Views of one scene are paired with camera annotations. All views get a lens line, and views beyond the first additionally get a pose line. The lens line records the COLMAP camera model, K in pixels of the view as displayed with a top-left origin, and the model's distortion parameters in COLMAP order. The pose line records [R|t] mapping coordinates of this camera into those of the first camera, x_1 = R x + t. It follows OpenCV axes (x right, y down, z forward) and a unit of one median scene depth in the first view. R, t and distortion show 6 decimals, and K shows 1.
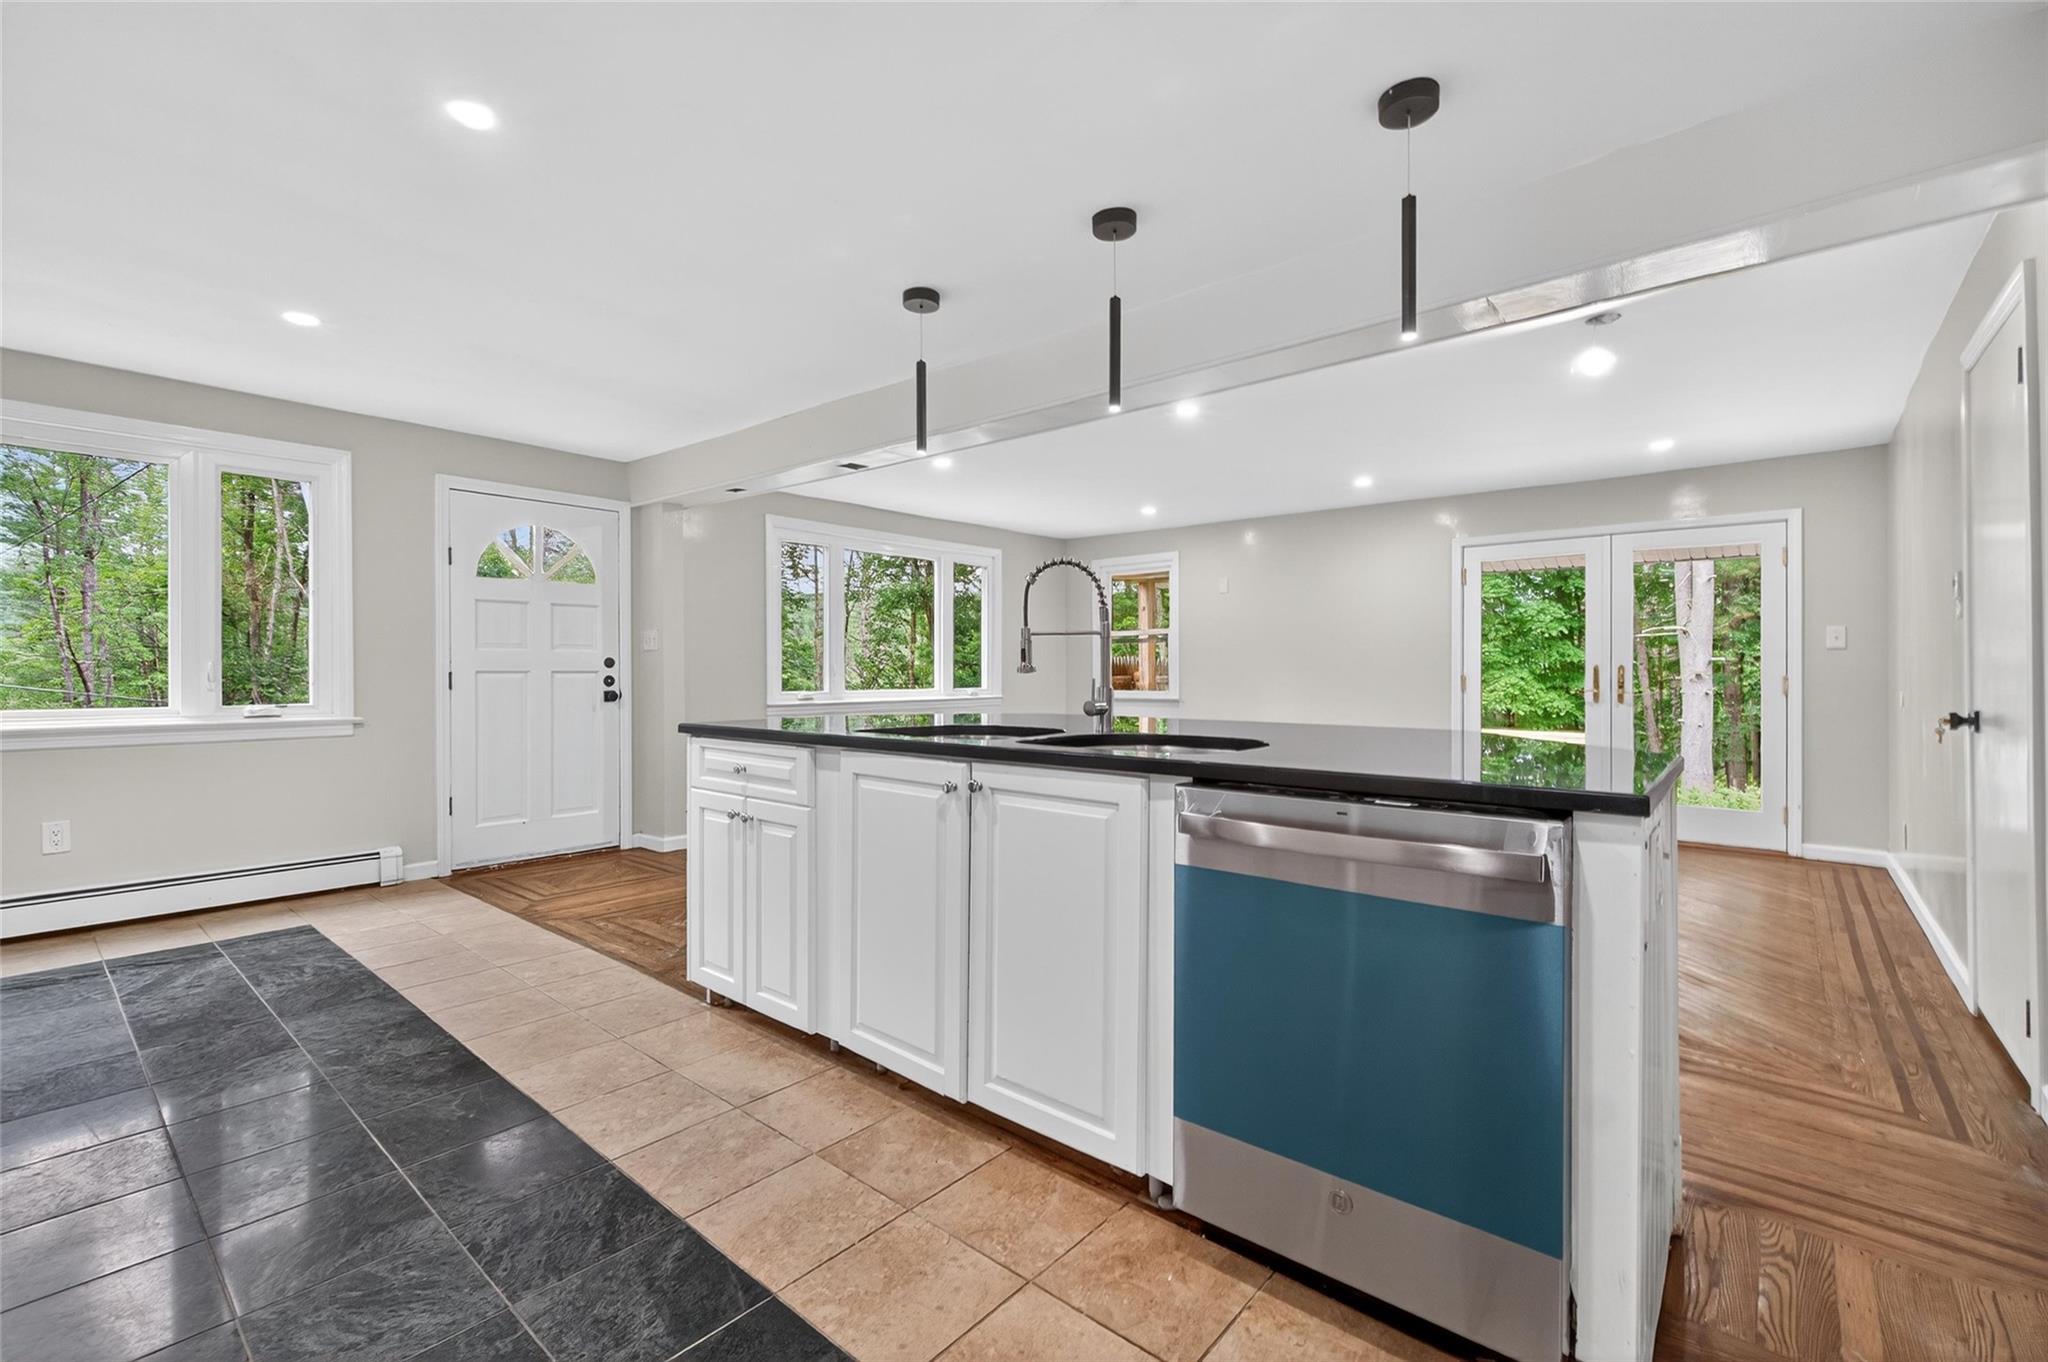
lens RADIAL K [[888.0, 0, 1019.4], [0, 888.0, 662.6], [0, 0, 1]] dist [-0.002580, 0.000006]
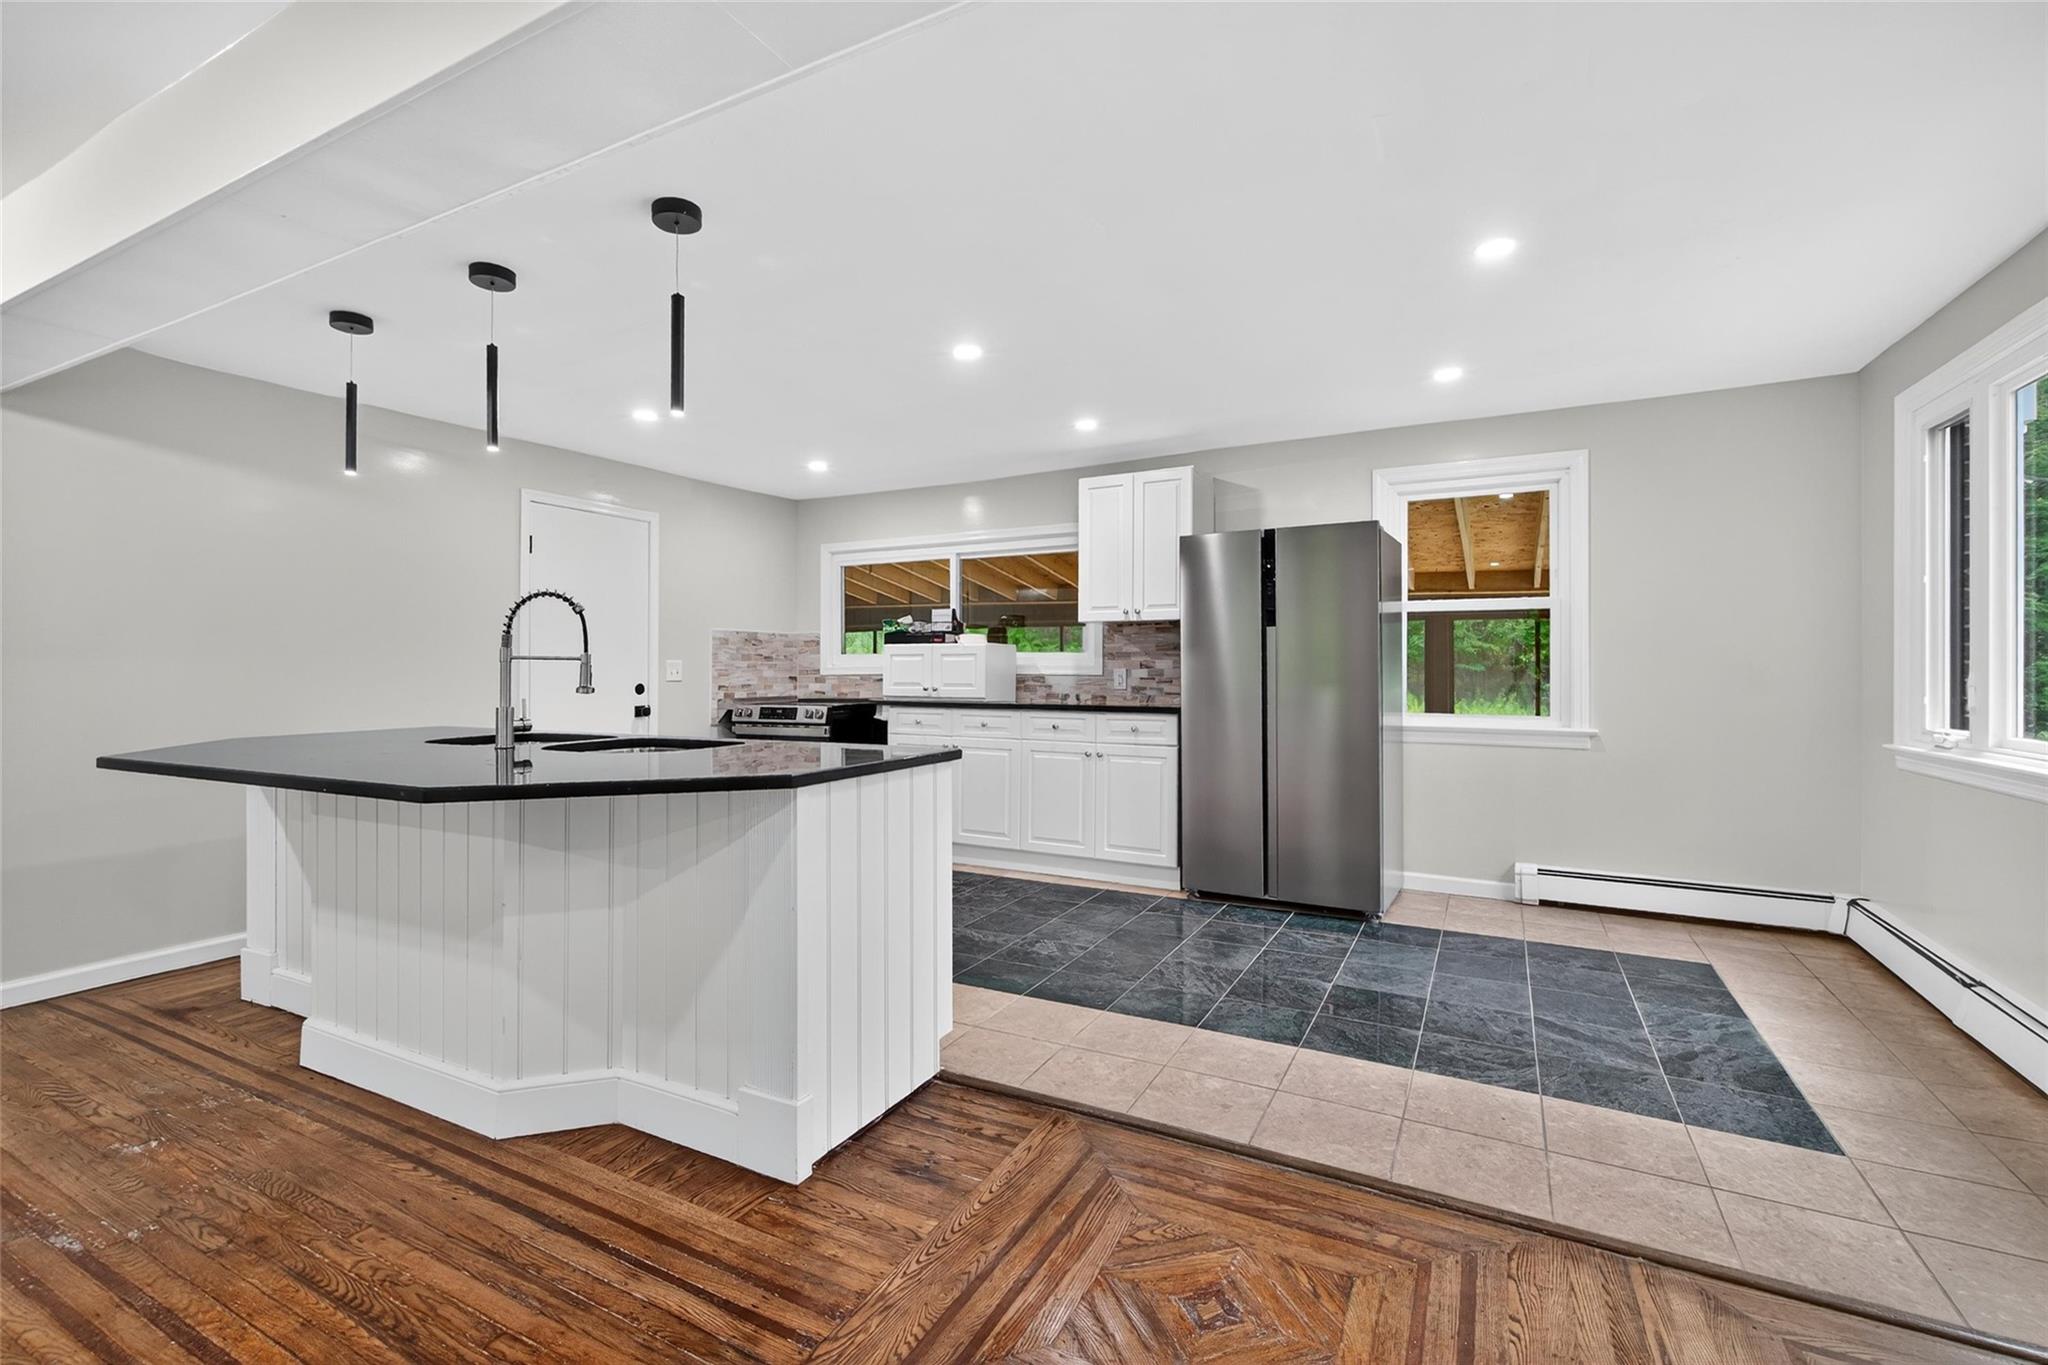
lens RADIAL K [[916.3, 0, 1005.0], [0, 916.3, 668.7], [0, 0, 1]] dist [-0.000641, 0.000027]
pose [[-0.976739, 0.006350, -0.214337, -0.147350], [0.007664, 0.999957, -0.005304, -0.006949], [0.214294, -0.006823, -0.976745, 1.257117]]
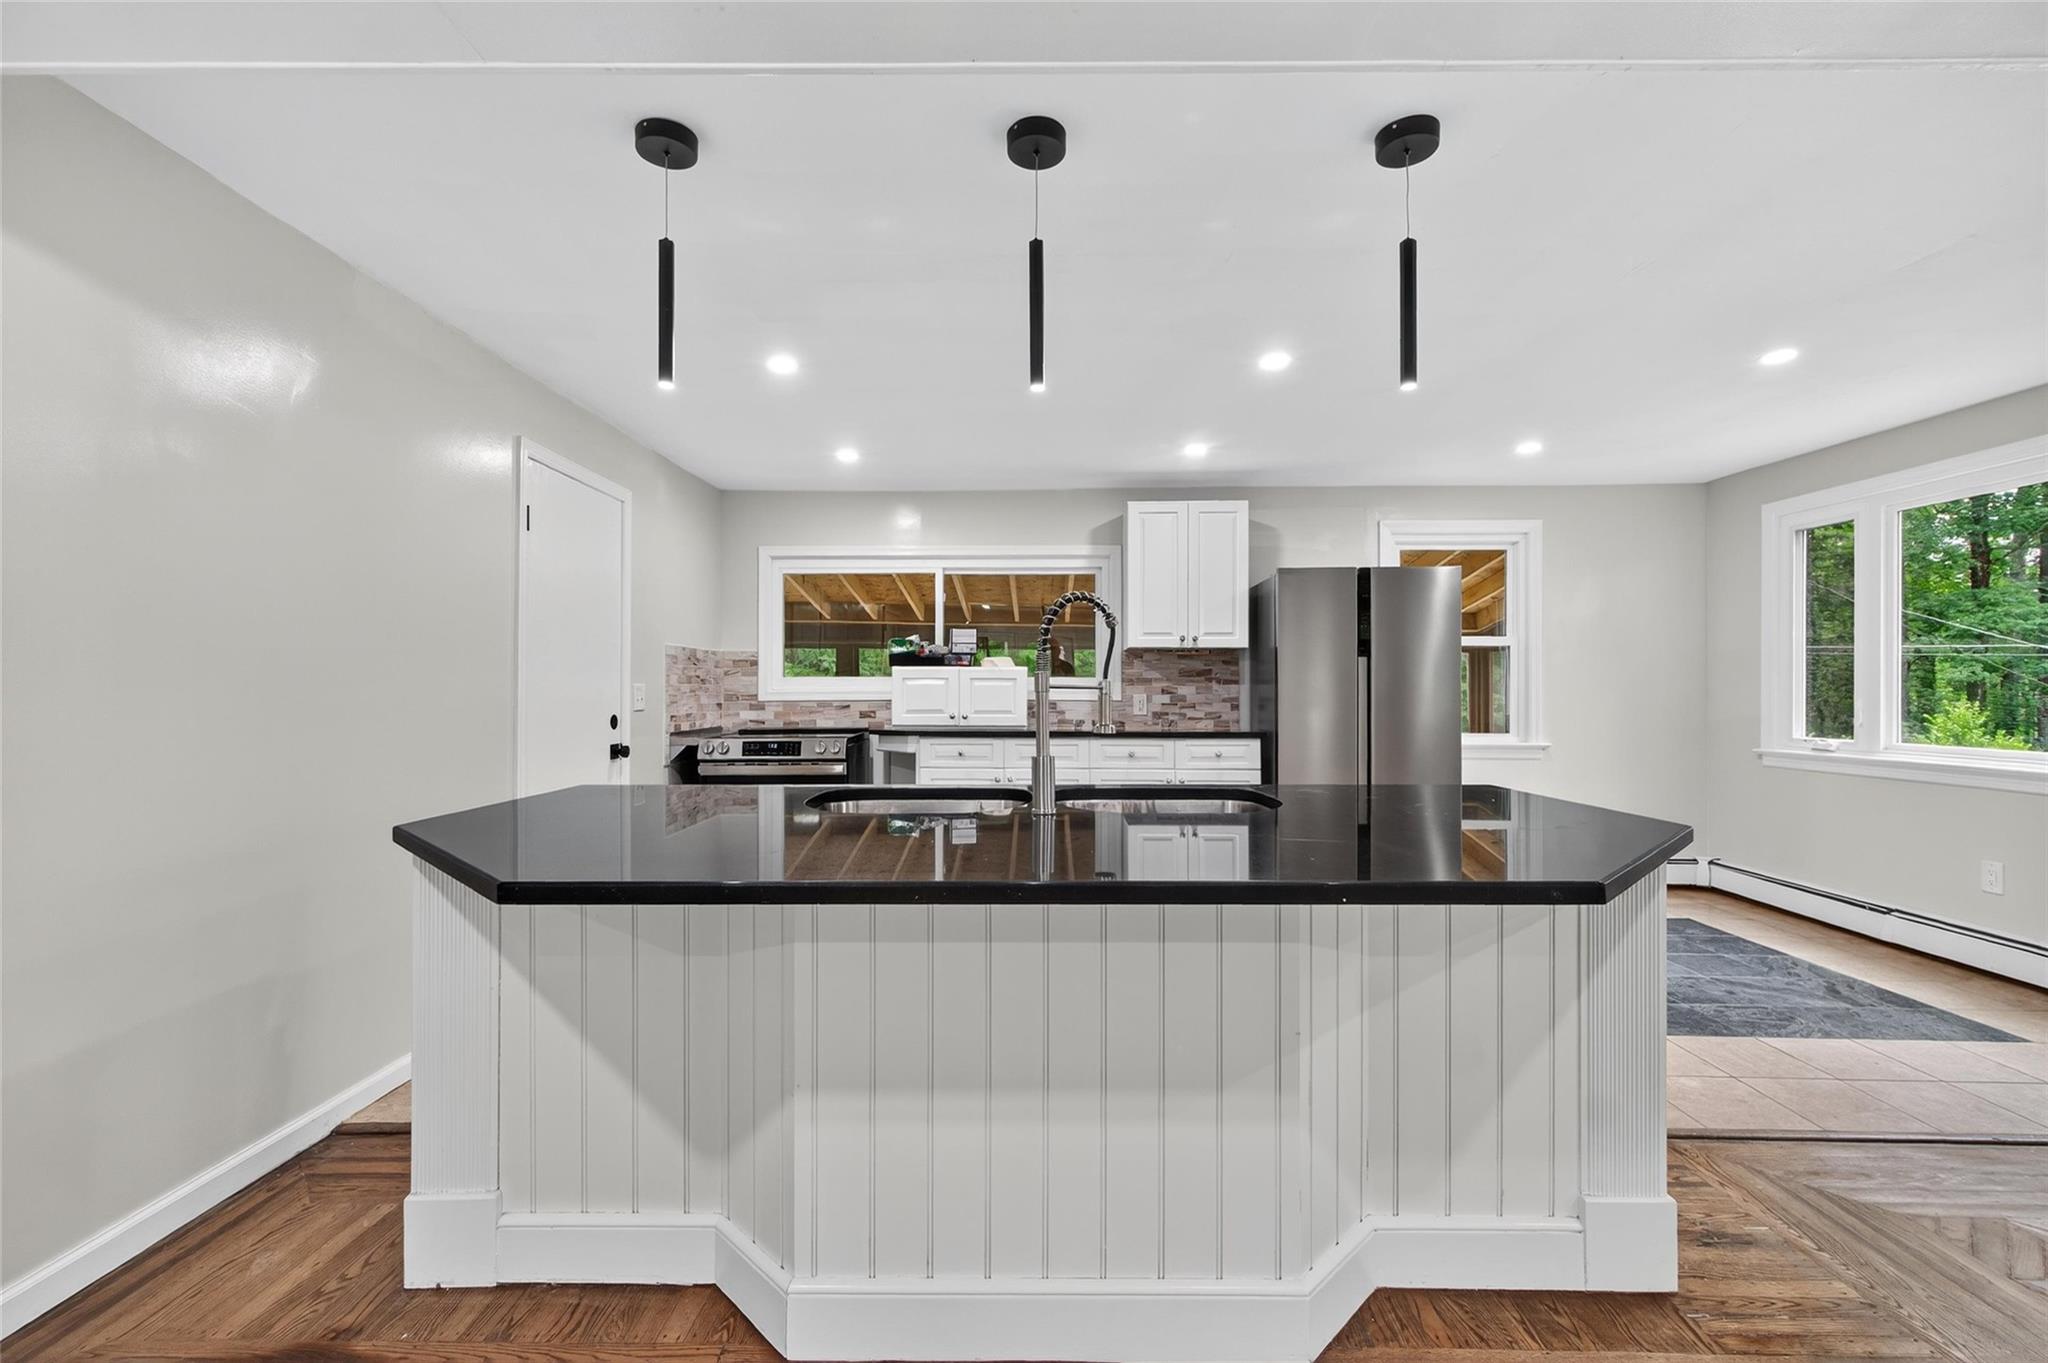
lens RADIAL K [[885.2, 0, 1018.9], [0, 885.2, 686.5], [0, 0, 1]] dist [-0.000977, 0.000135]
pose [[-0.767093, 0.003033, -0.641529, 0.340284], [0.007448, 0.999964, -0.004177, -0.019206], [0.641493, -0.007982, -0.767088, 0.891693]]
